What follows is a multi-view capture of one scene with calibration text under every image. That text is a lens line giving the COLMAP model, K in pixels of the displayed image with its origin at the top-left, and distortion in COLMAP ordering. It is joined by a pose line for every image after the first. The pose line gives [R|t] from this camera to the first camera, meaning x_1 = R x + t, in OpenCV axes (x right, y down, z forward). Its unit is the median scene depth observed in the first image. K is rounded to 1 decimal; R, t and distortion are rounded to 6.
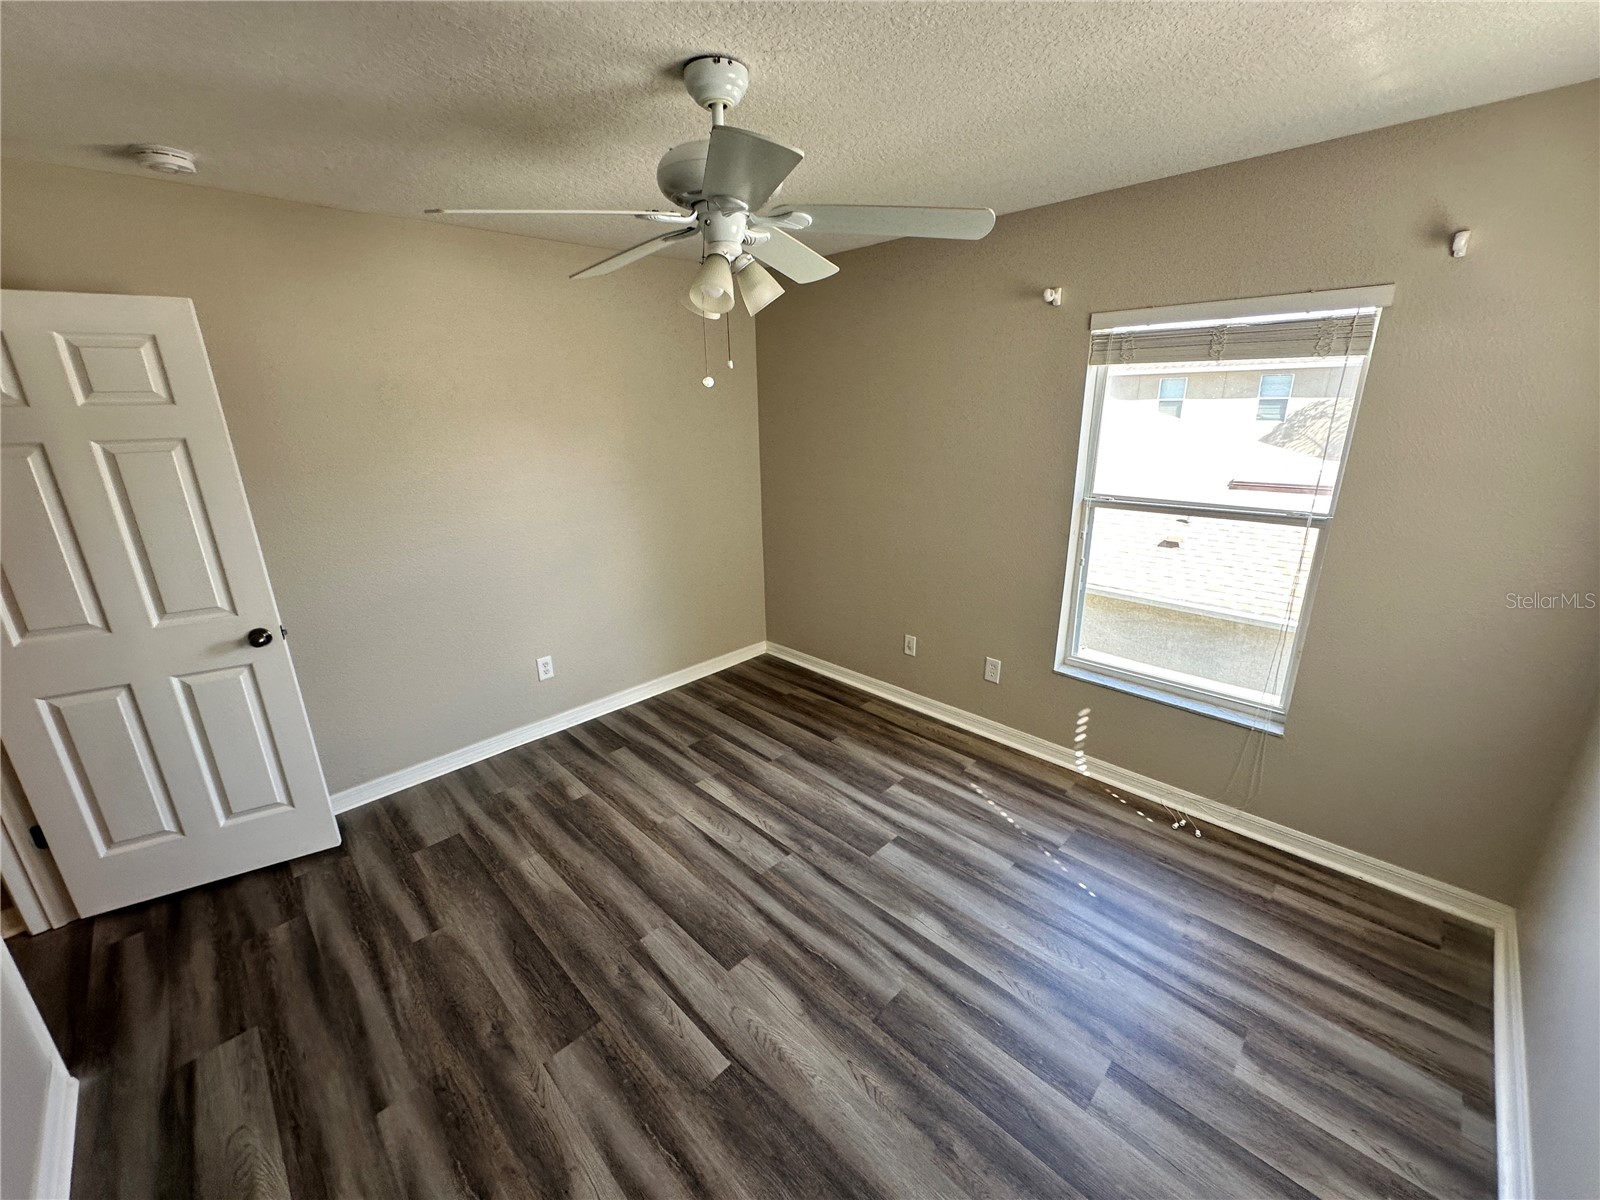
lens RADIAL K [[637.1, 0, 800.5], [0, 637.1, 601.9], [0, 0, 1]] dist [-0.001510, 0.000808]
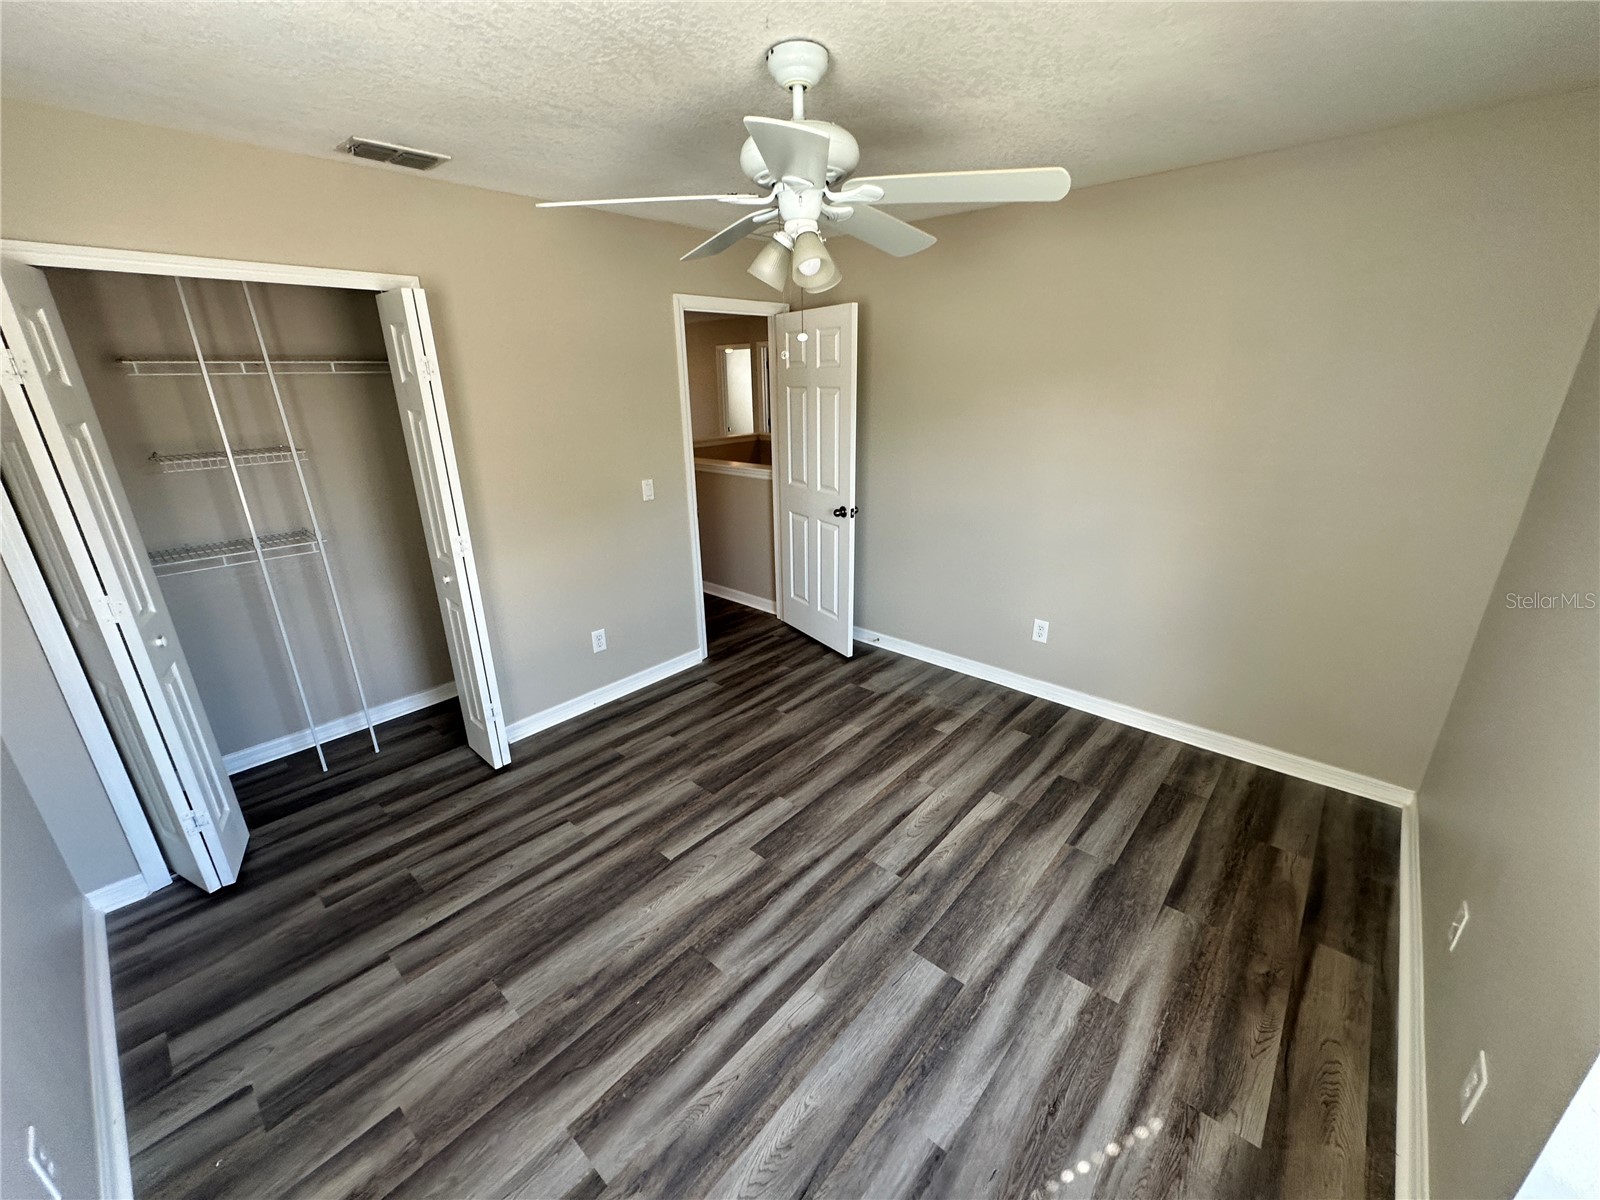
lens RADIAL K [[637.1, 0, 801.3], [0, 637.1, 599.4], [0, 0, 1]] dist [-0.001510, 0.000808]
pose [[0.068619, 0.352614, -0.933250, 0.710364], [-0.289776, 0.902169, 0.319564, -0.221441], [0.954632, 0.248505, 0.164085, 0.639020]]
